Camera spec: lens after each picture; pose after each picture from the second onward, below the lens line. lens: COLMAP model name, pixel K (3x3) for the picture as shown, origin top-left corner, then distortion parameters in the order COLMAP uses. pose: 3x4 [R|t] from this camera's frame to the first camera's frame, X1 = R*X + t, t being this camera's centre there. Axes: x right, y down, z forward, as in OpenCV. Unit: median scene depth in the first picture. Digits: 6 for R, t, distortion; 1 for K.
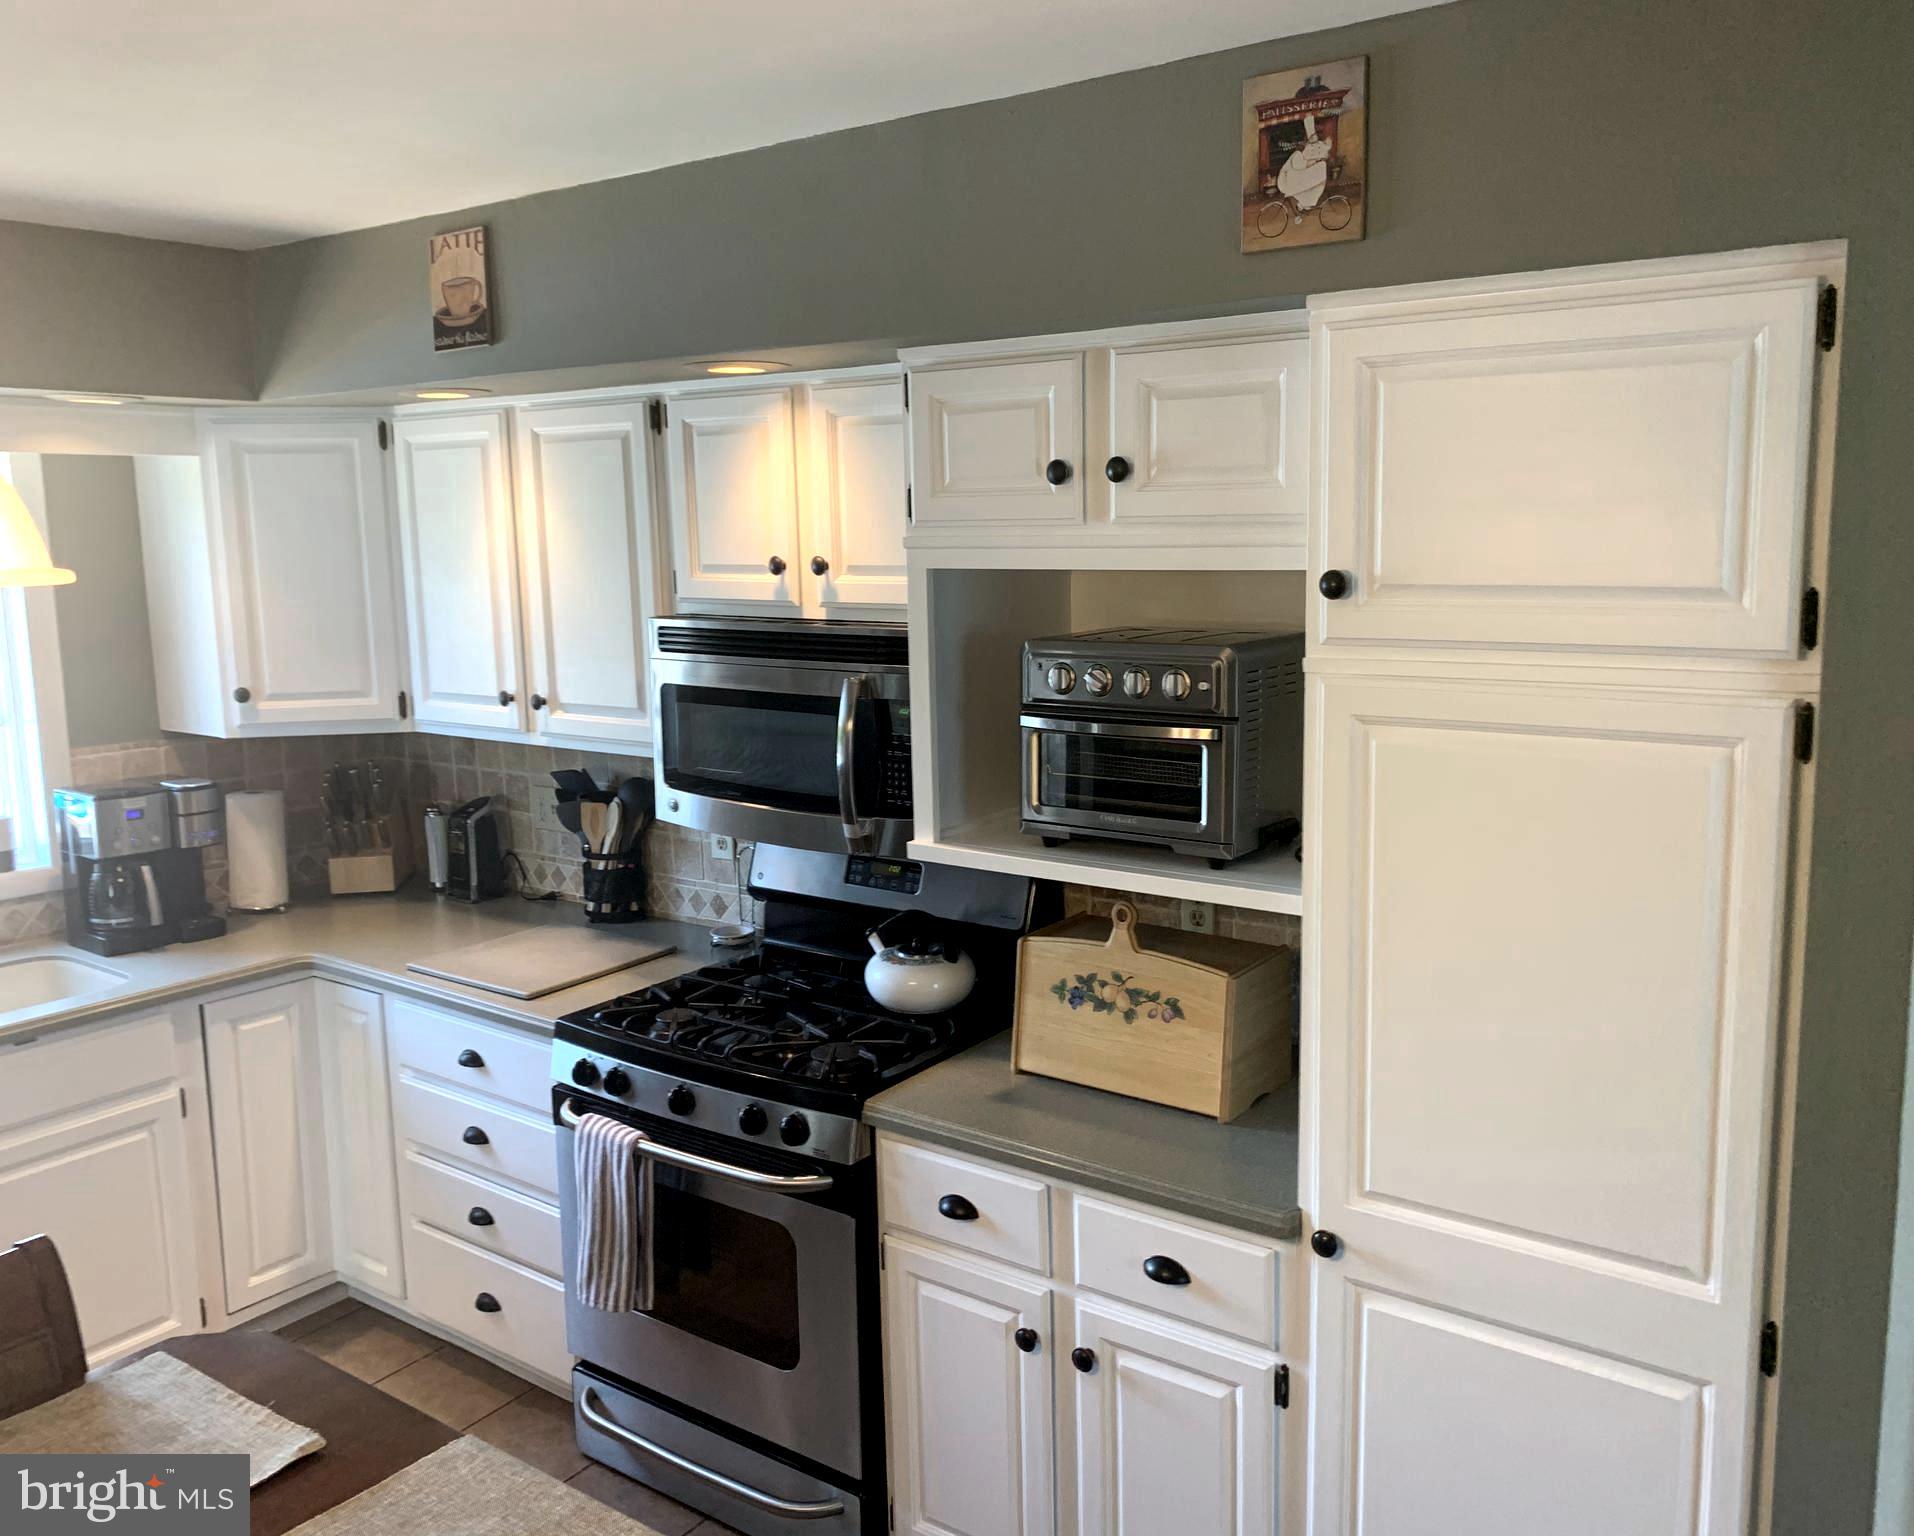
lens RADIAL K [[1555.8, 0, 958.1], [0, 1555.8, 763.6], [0, 0, 1]] dist [0.022404, -0.026018]
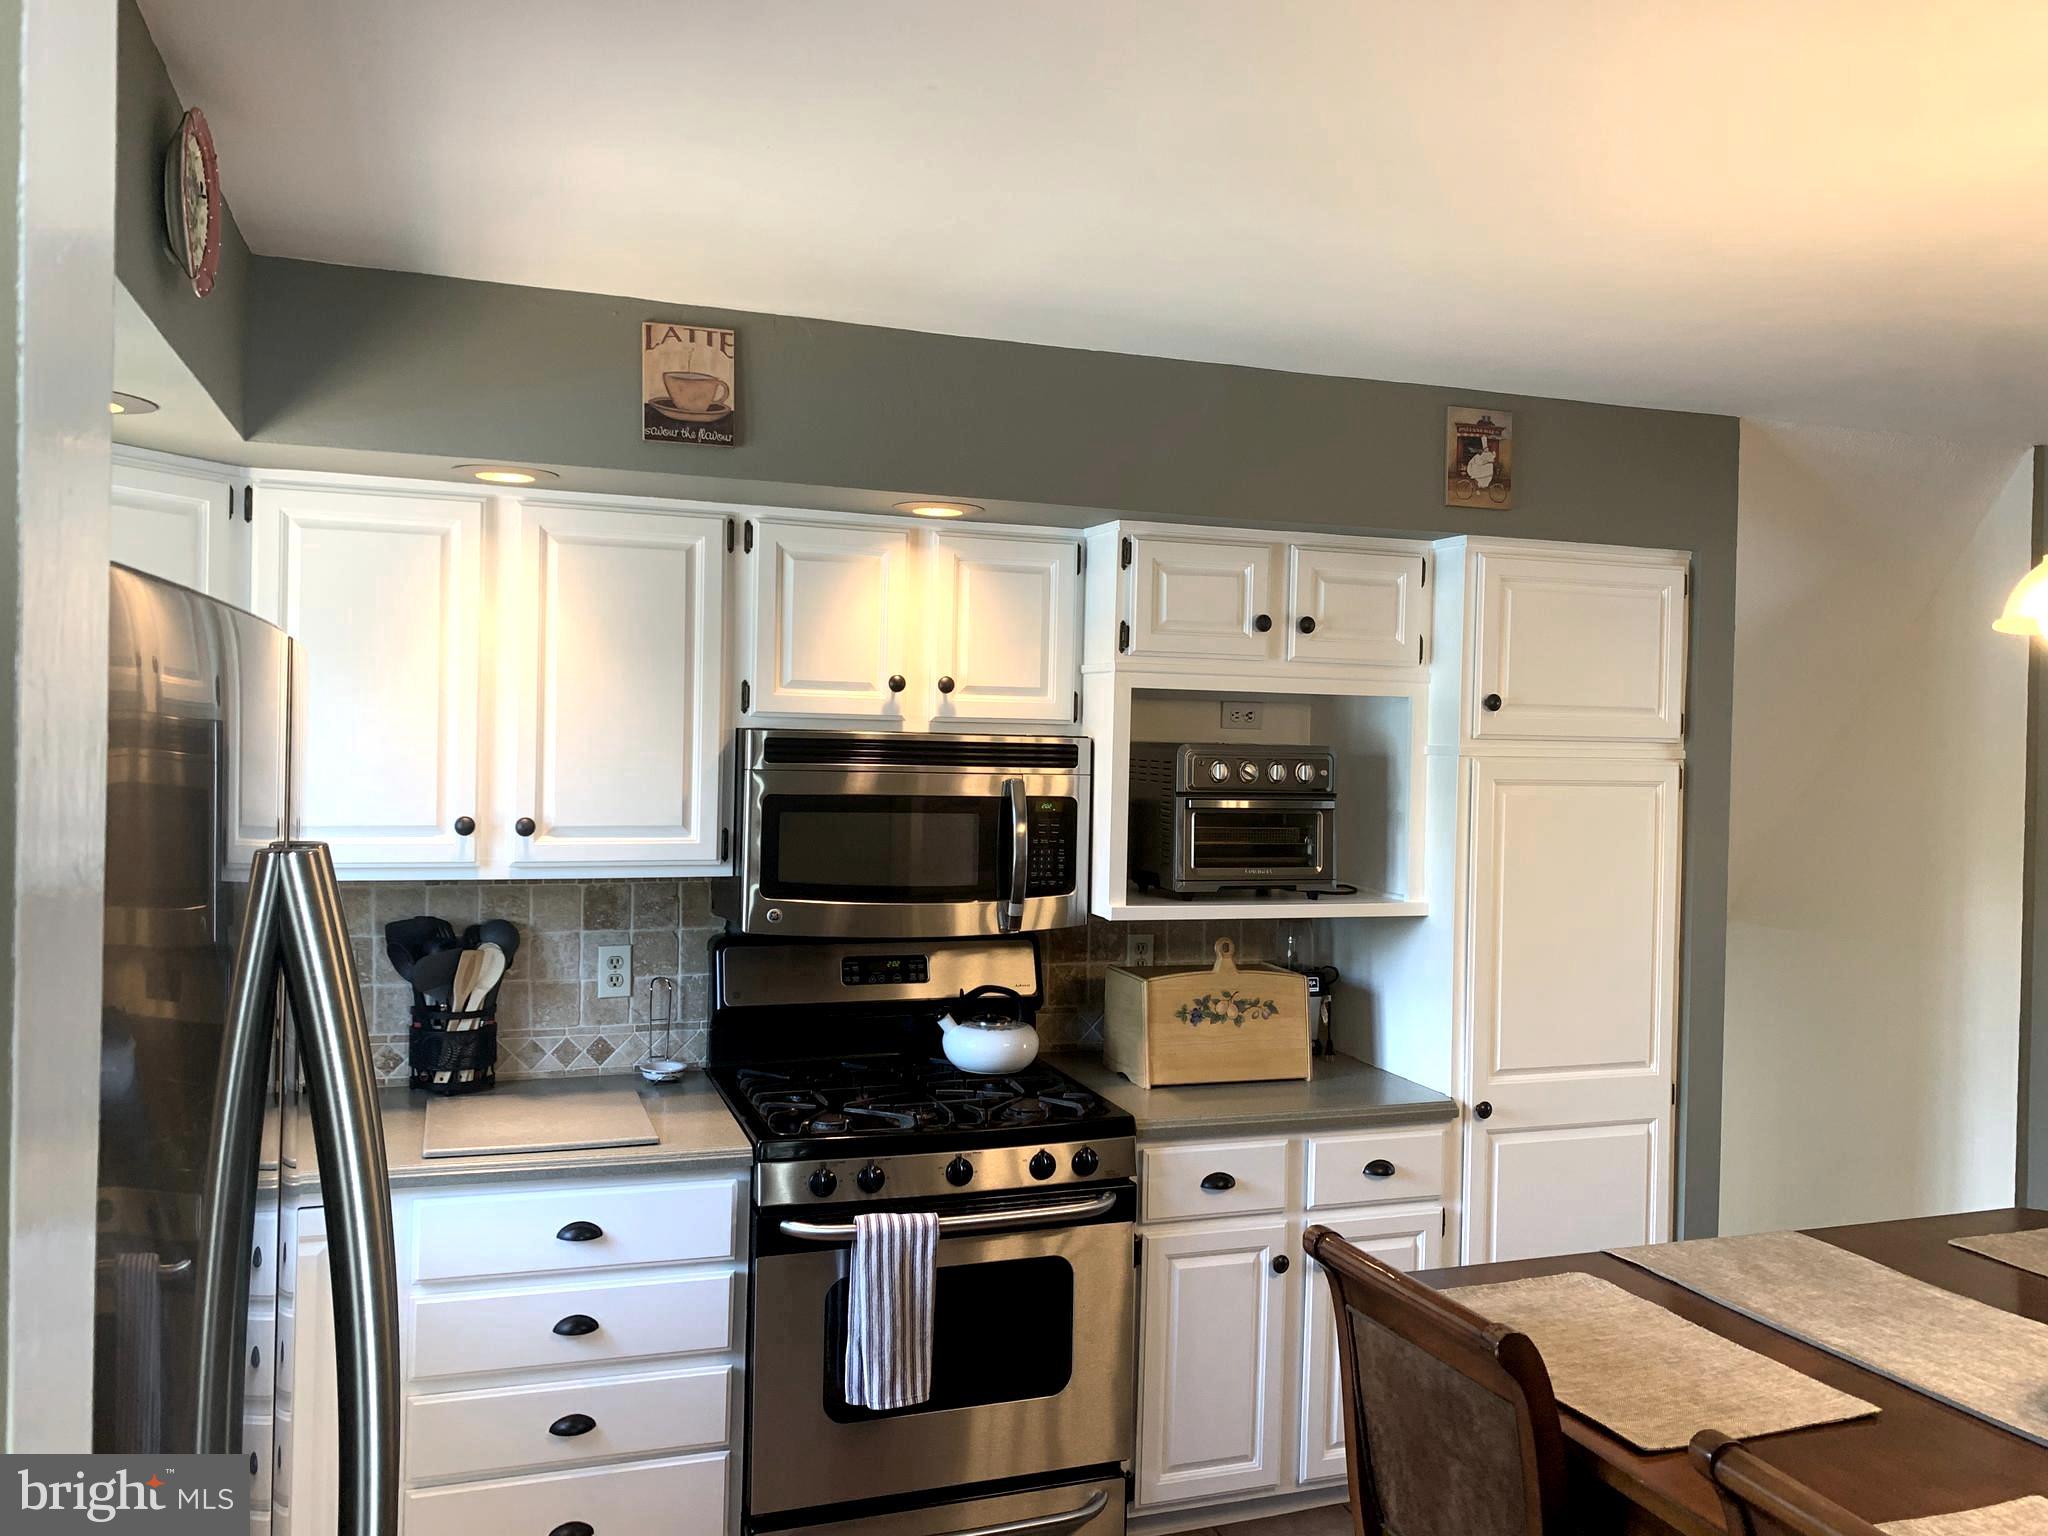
lens RADIAL K [[1557.6, 0, 1025.0], [0, 1557.6, 768.5], [0, 0, 1]] dist [0.026185, -0.003490]
pose [[0.573363, 0.013146, 0.819196, -1.109748], [0.096525, 0.991824, -0.083475, 0.038409], [-0.813596, 0.126934, 0.567406, 0.346727]]
